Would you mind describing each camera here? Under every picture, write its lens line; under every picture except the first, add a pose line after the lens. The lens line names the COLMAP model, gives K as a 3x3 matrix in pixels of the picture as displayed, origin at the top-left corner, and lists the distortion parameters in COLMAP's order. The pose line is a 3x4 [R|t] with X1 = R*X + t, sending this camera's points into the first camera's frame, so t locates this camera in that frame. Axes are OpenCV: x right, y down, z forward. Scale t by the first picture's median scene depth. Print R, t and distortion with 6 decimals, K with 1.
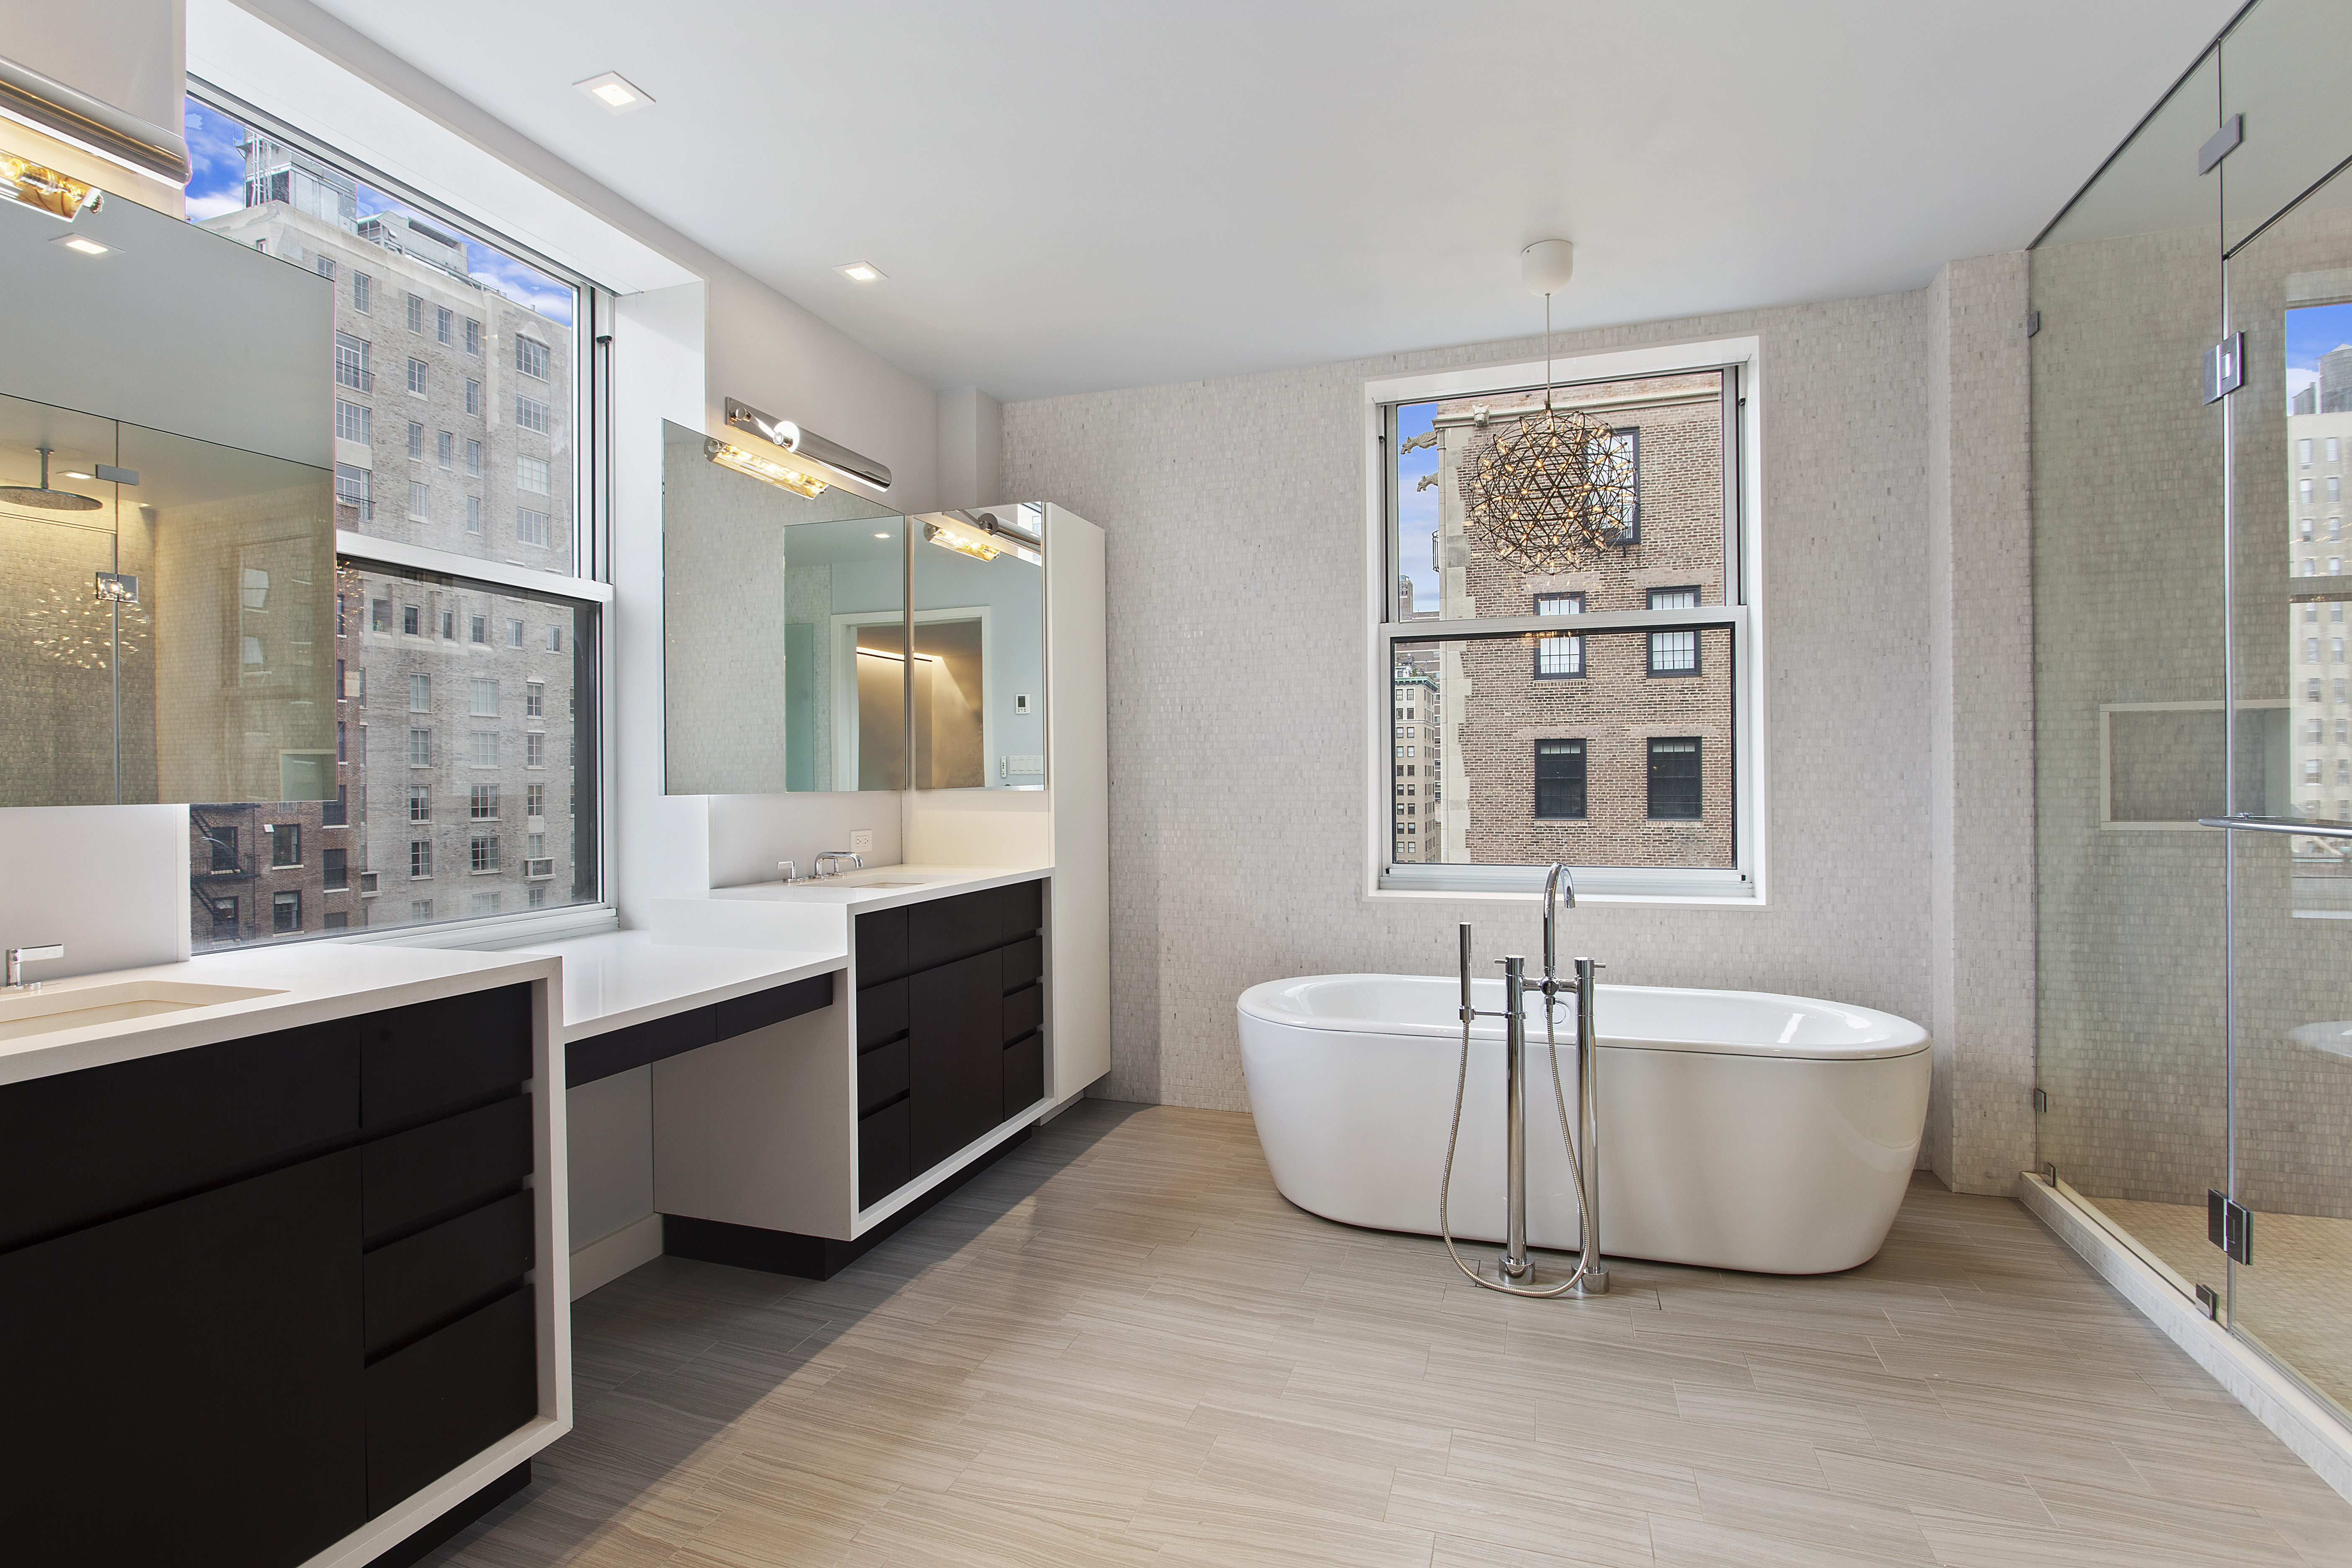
lens RADIAL K [[1140.6, 0, 1164.3], [0, 1140.6, 784.9], [0, 0, 1]] dist [-0.004303, 0.002426]
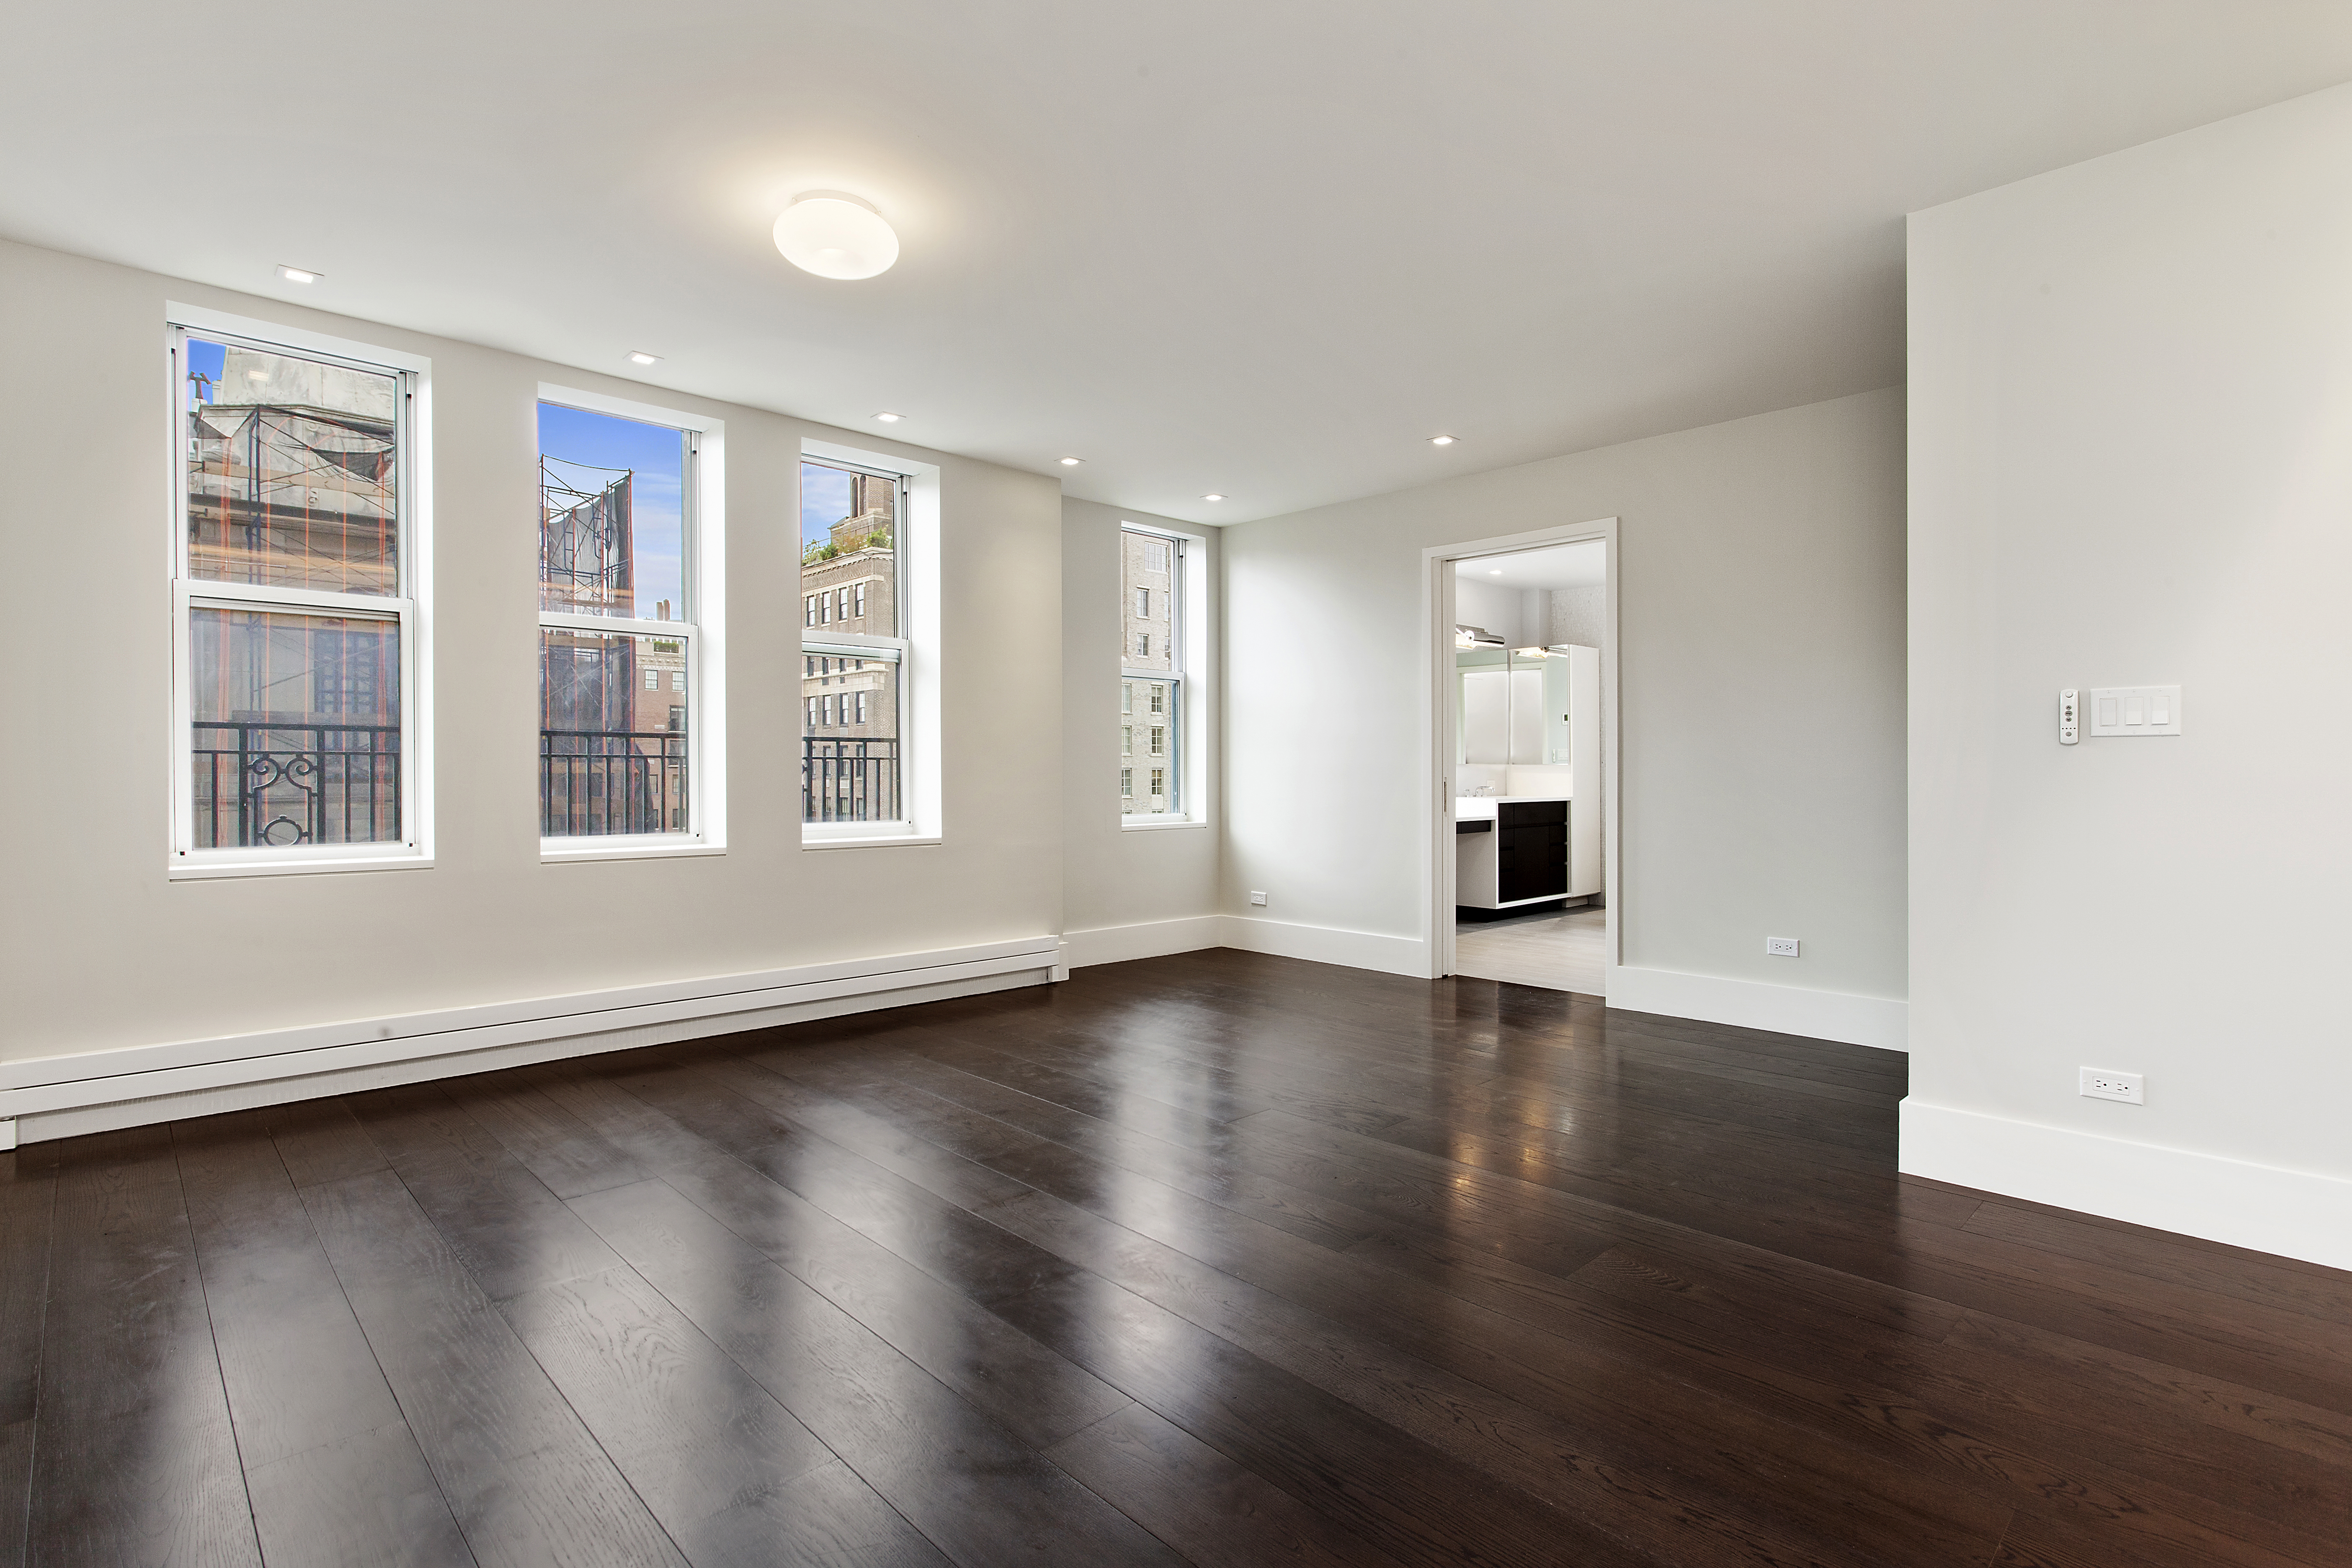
lens RADIAL K [[1140.6, 0, 1155.0], [0, 1140.6, 785.3], [0, 0, 1]] dist [-0.004303, 0.002426]
pose [[0.884523, 0.016351, -0.466210, 0.278543], [-0.011872, 0.999851, 0.012543, 0.032360], [0.466346, -0.005560, 0.884585, -1.751611]]
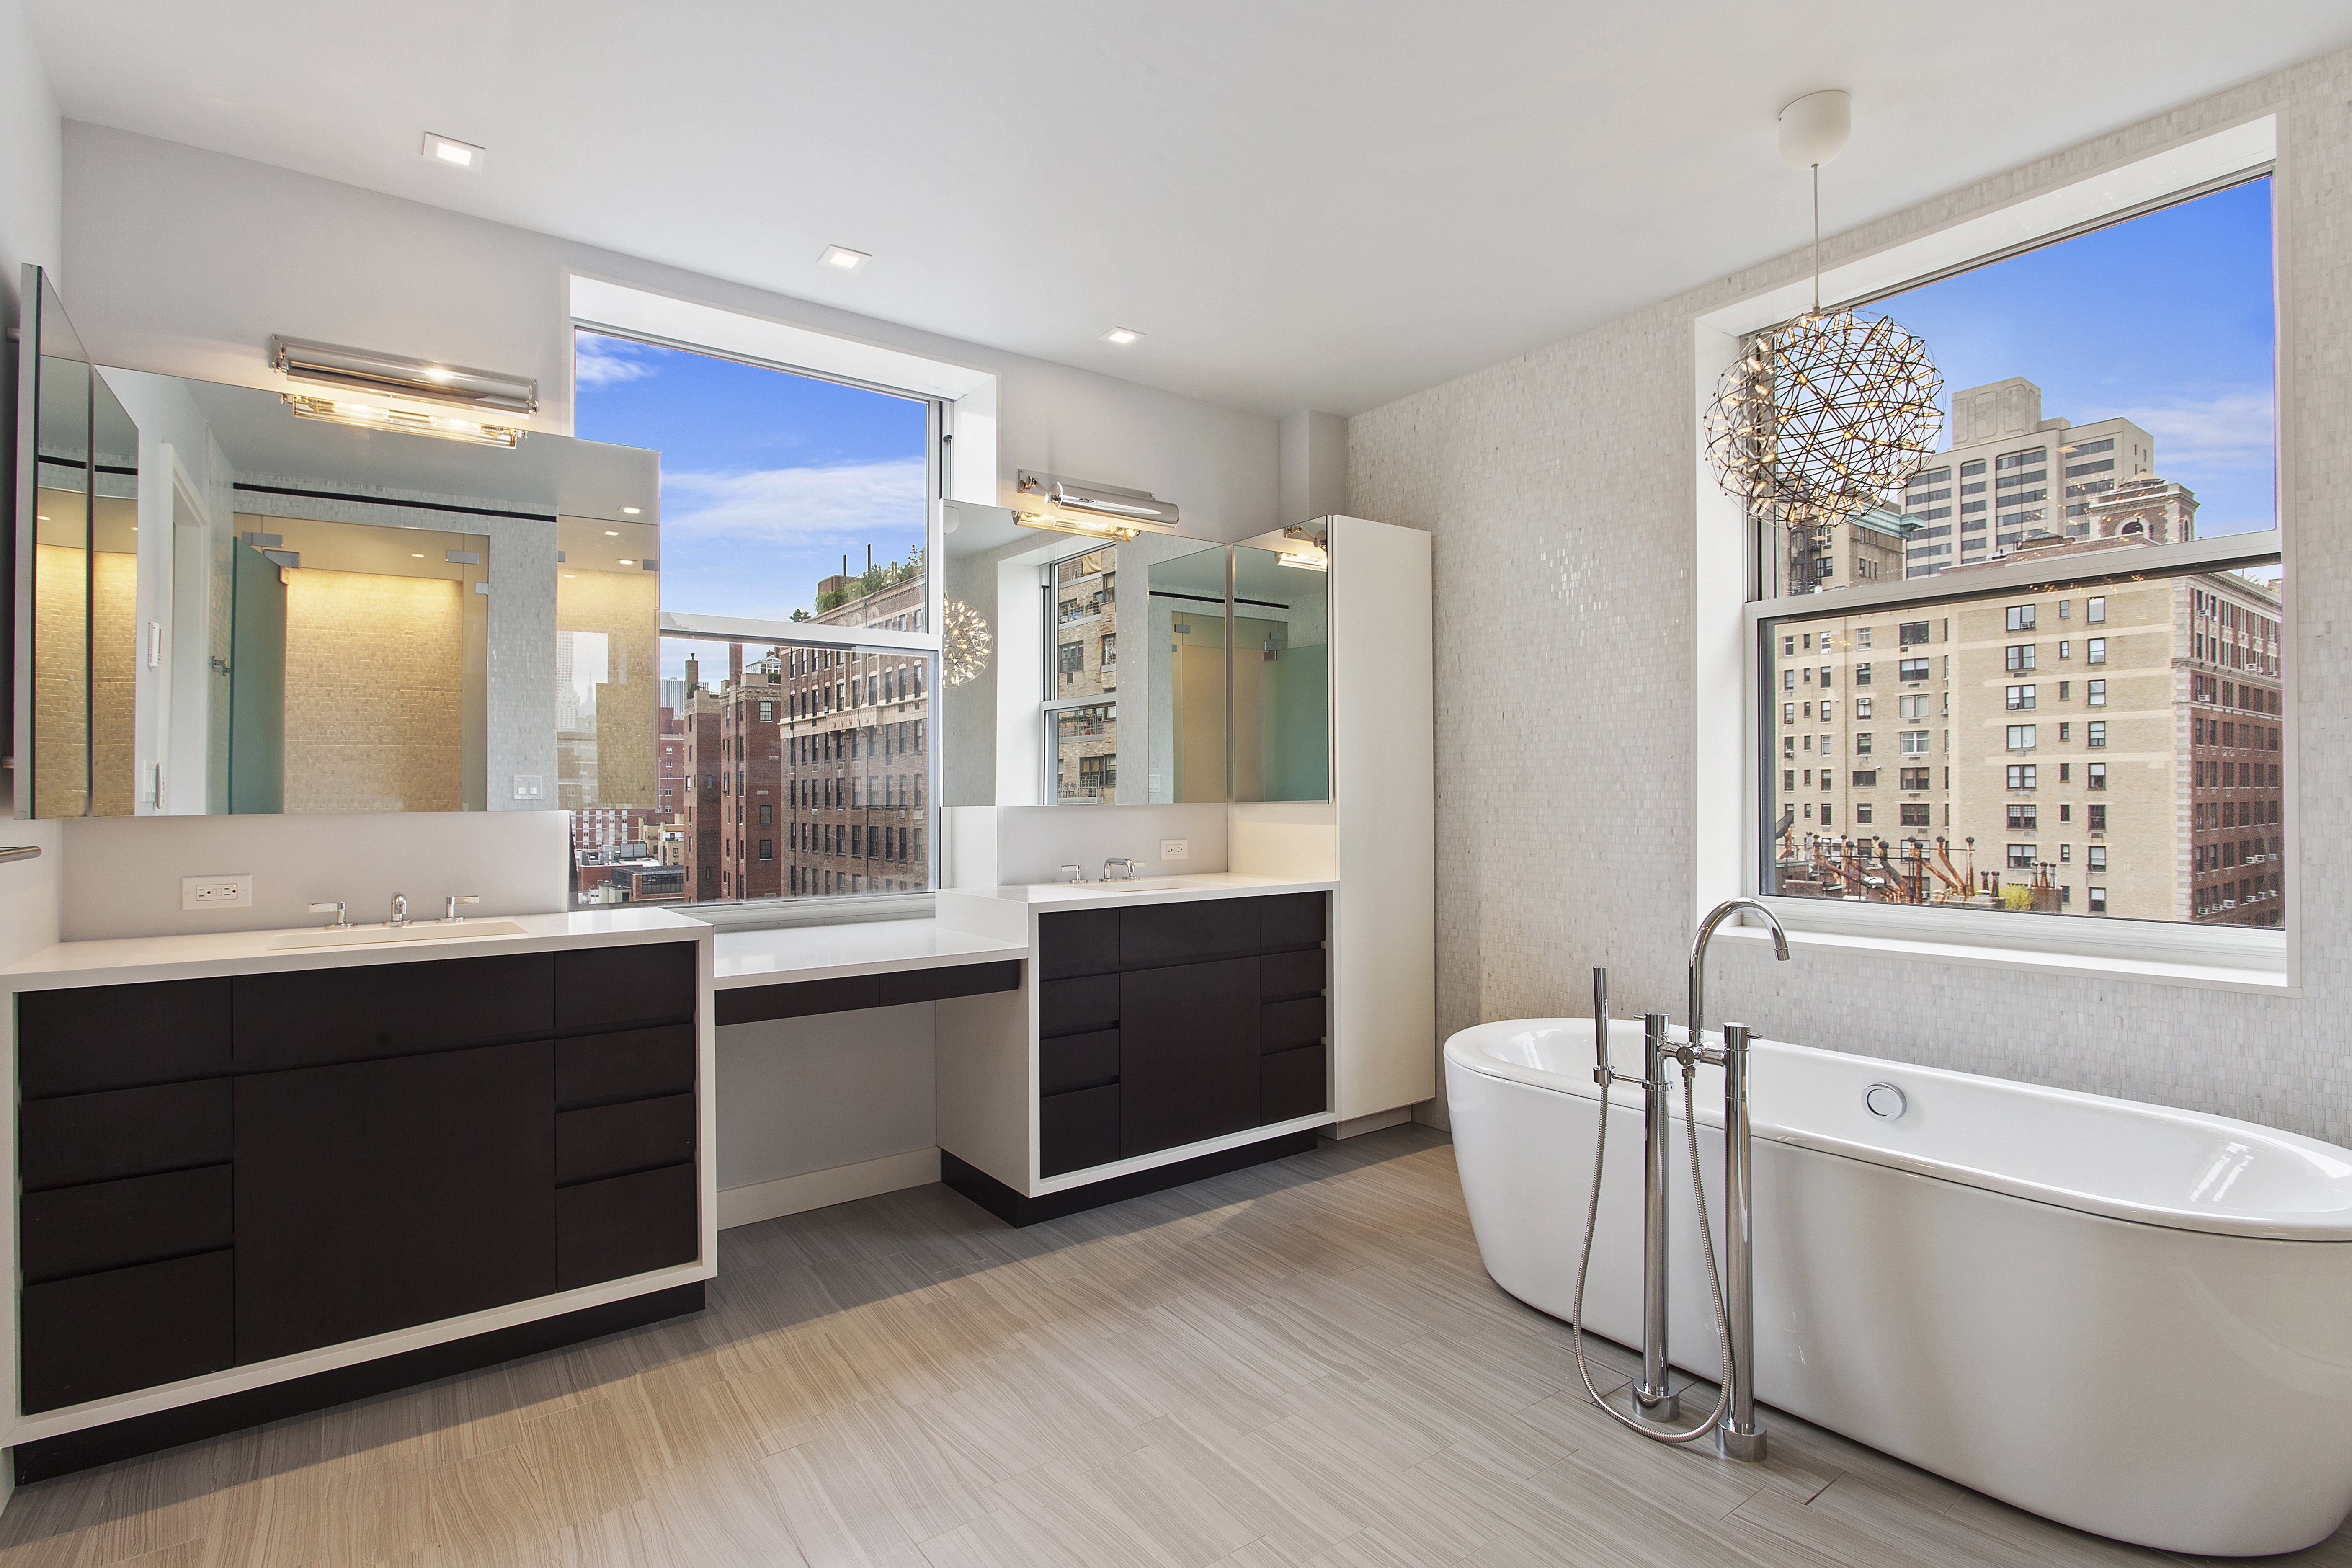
lens RADIAL K [[1140.6, 0, 1165.6], [0, 1140.6, 790.7], [0, 0, 1]] dist [-0.004303, 0.002426]
pose [[0.822439, -0.001099, -0.568852, 0.398706], [-0.001563, 0.999990, -0.004191, -0.002656], [0.568851, 0.004336, 0.822429, 0.111240]]
